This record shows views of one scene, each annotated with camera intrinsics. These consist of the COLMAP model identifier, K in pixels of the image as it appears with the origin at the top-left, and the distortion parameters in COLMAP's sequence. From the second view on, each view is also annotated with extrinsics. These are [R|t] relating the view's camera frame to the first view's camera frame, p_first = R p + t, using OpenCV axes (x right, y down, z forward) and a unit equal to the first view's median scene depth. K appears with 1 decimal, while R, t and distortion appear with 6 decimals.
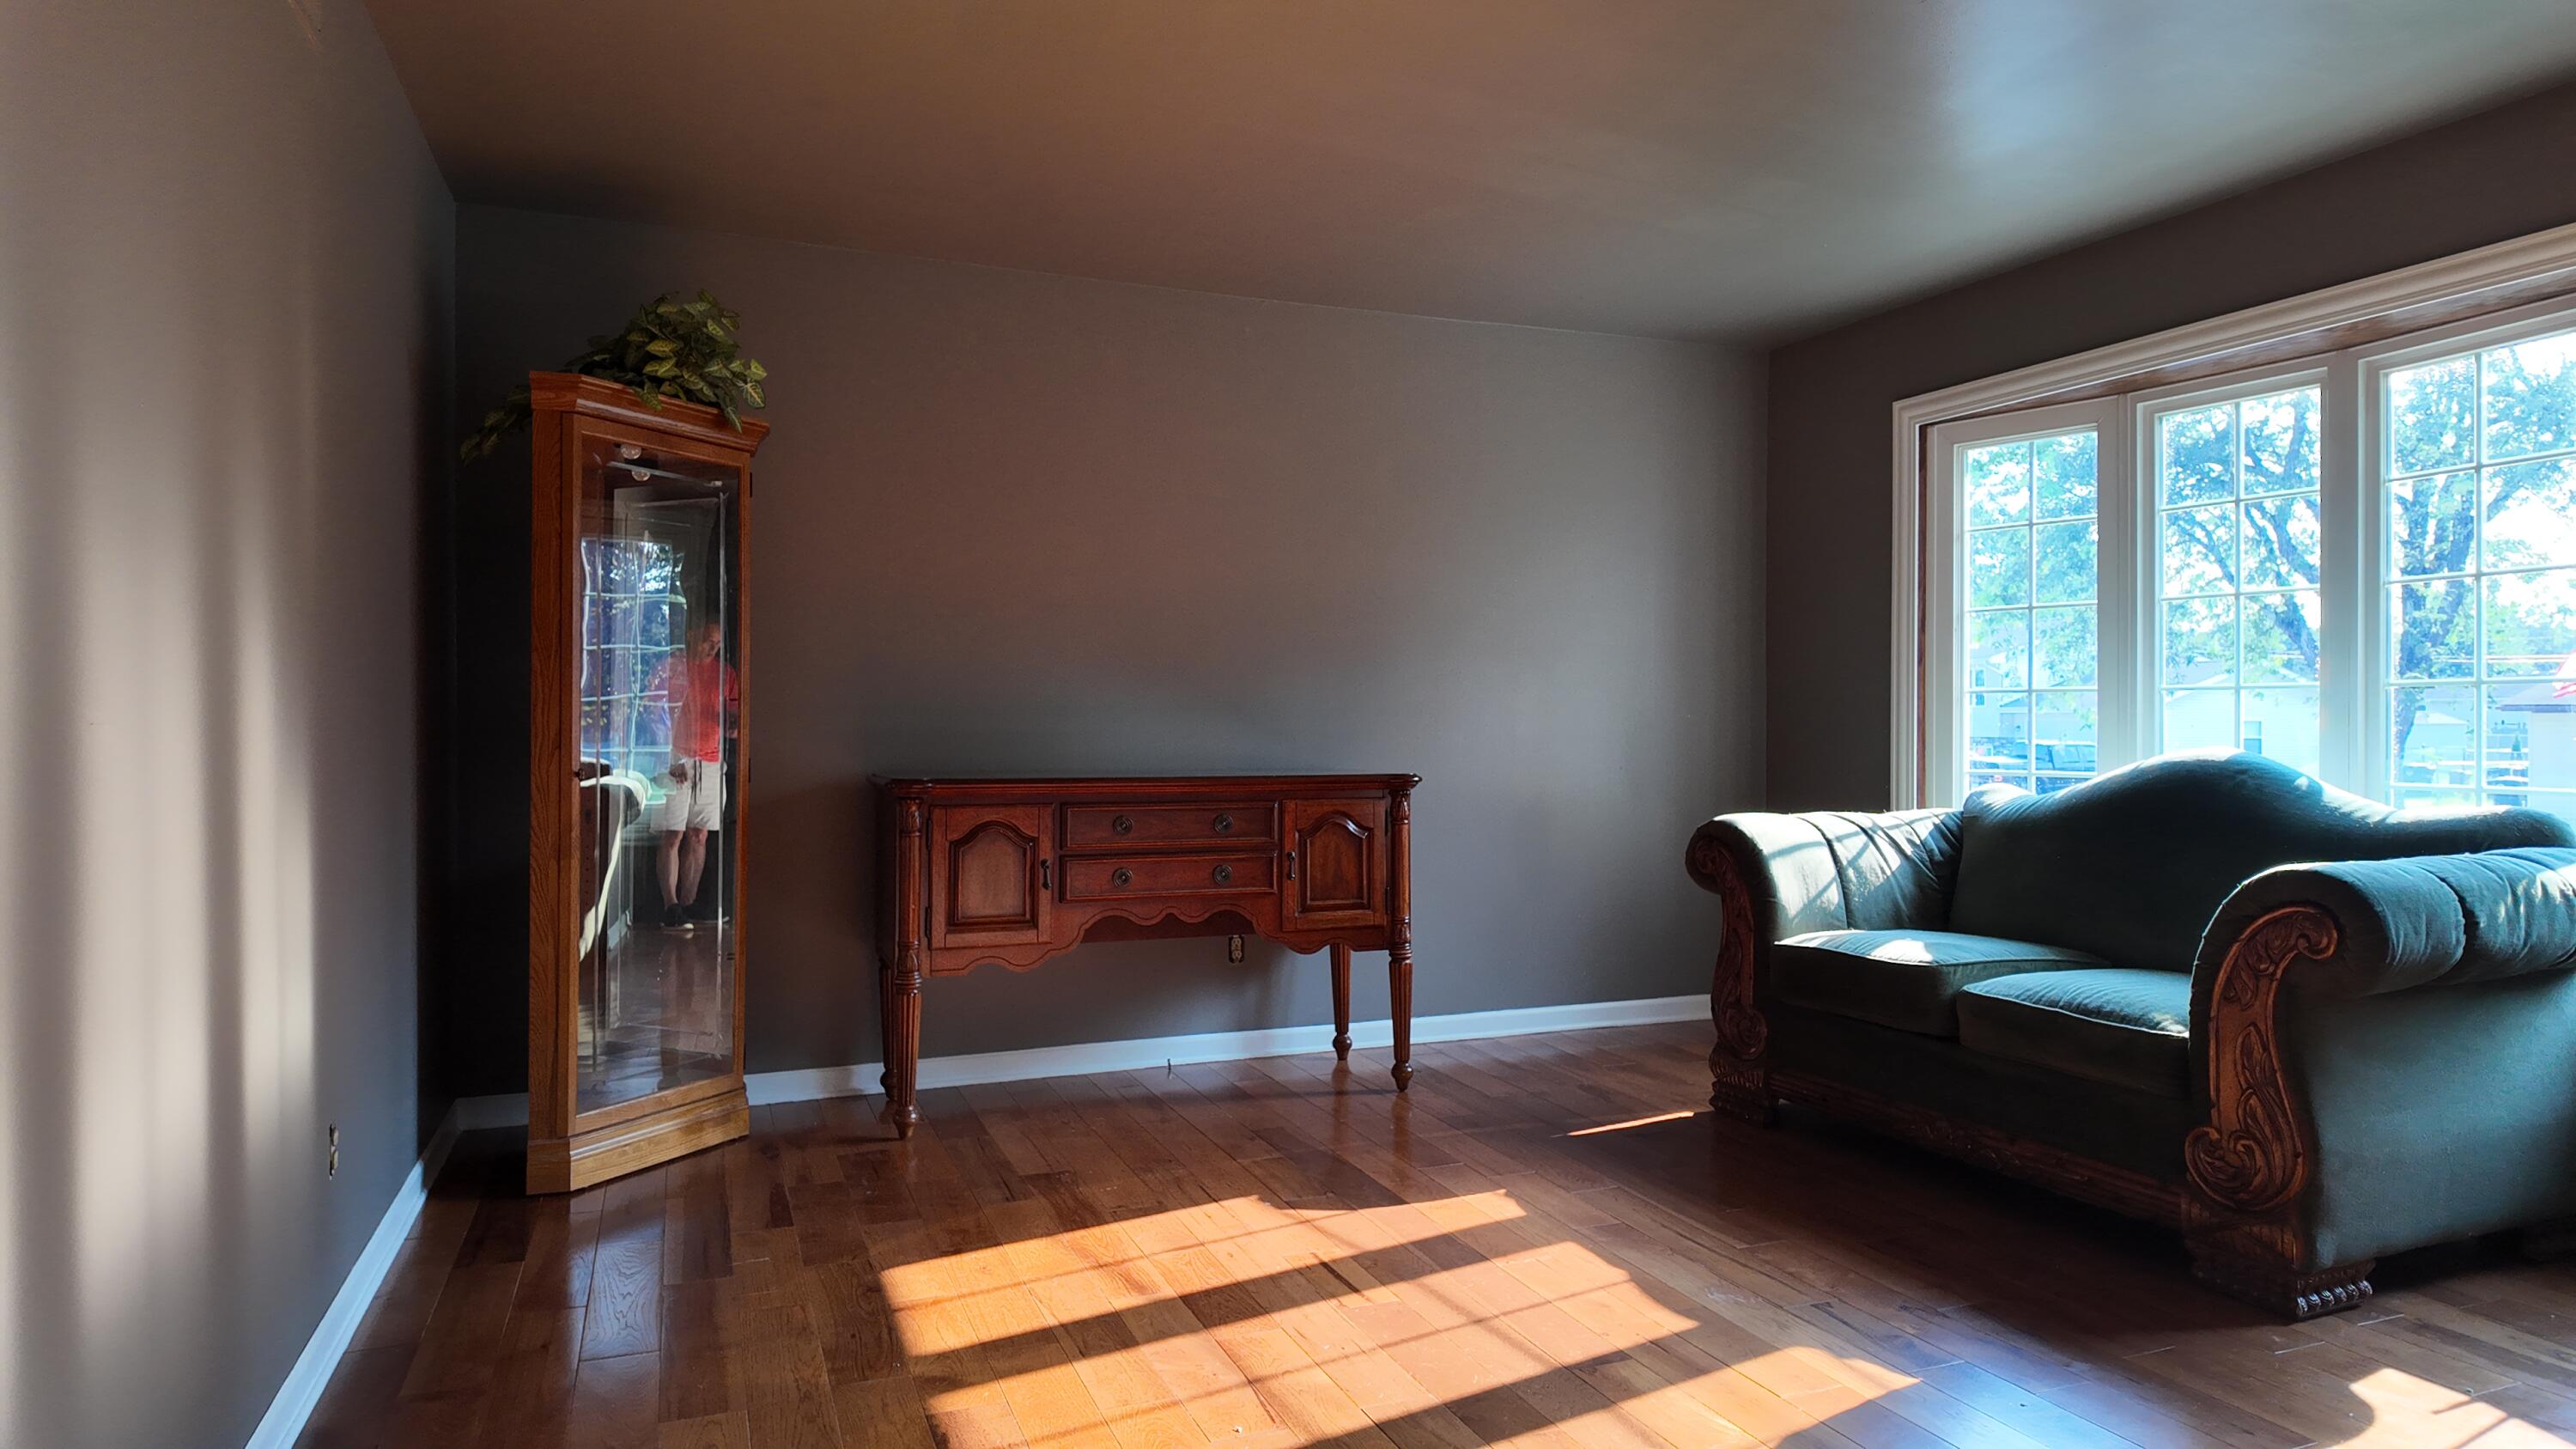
lens RADIAL K [[1500.2, 0, 1295.1], [0, 1500.2, 732.9], [0, 0, 1]] dist [0.038841, -0.037401]
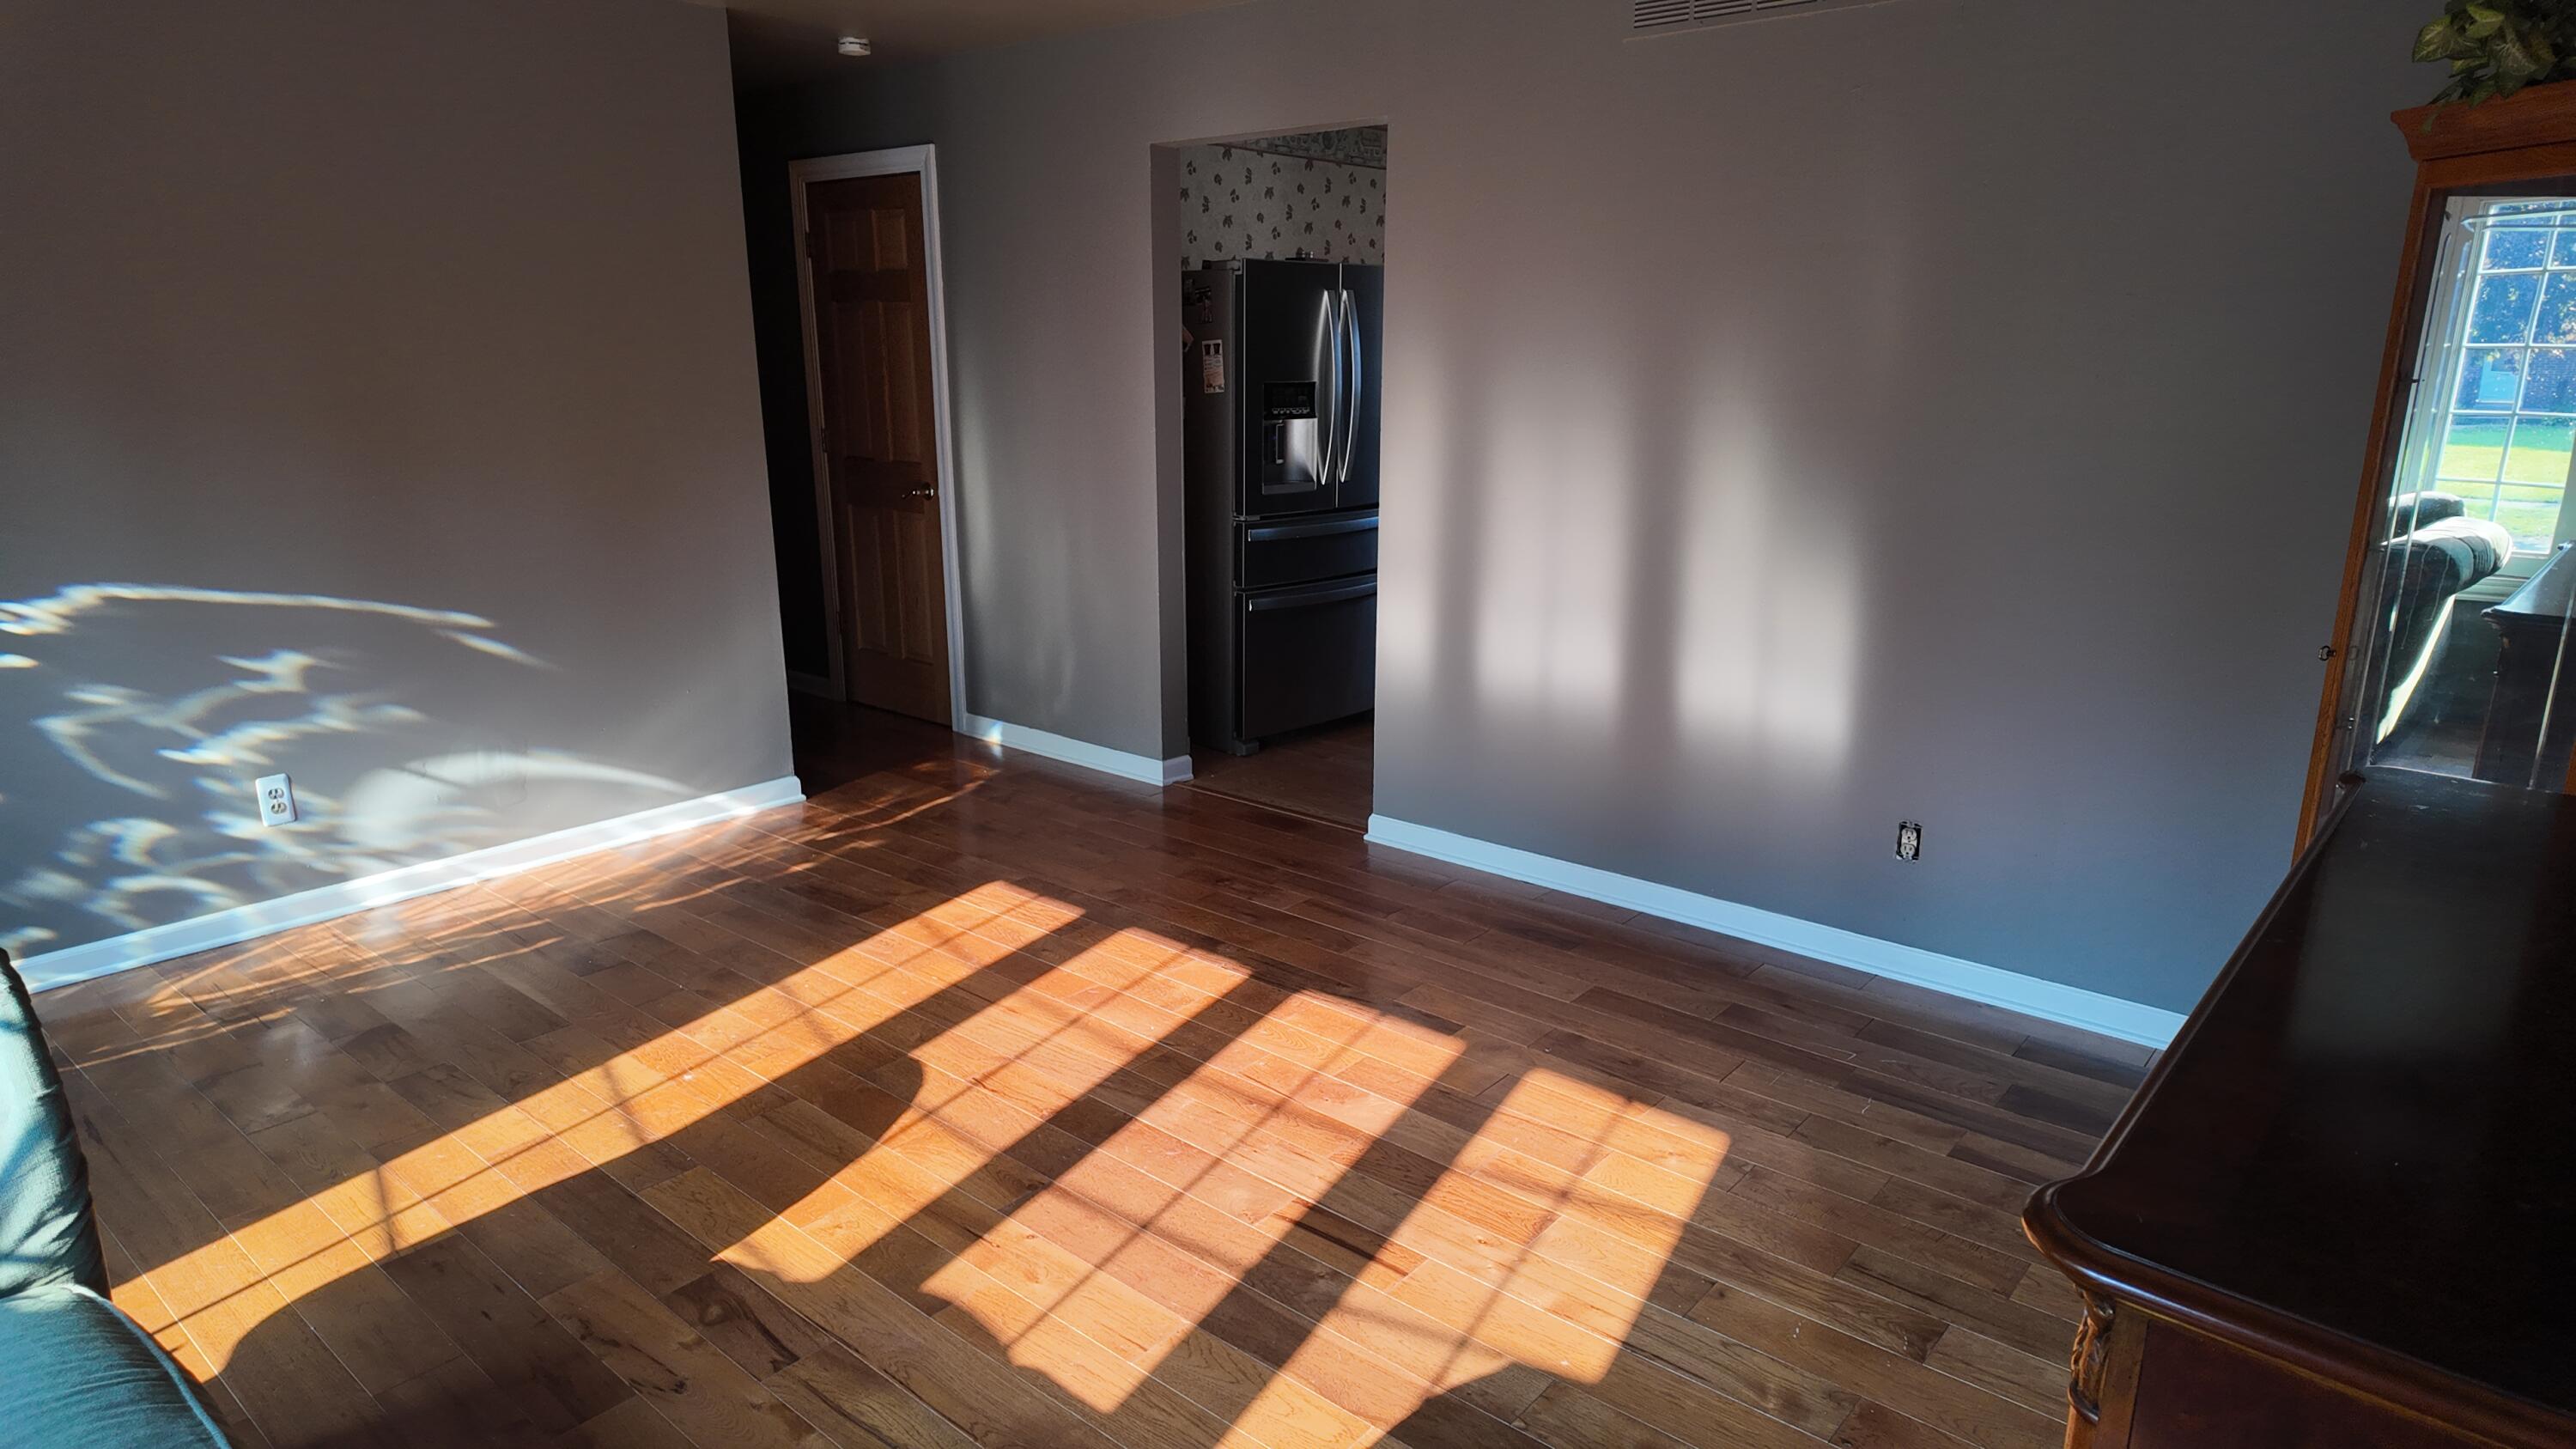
lens RADIAL K [[1500.2, 0, 1295.1], [0, 1500.2, 732.9], [0, 0, 1]] dist [0.038841, -0.037401]
pose [[-0.883963, 0.113540, -0.453562, 0.325352], [-0.003226, 0.968563, 0.248747, -0.115334], [0.467546, 0.221347, -0.855807, 1.313727]]
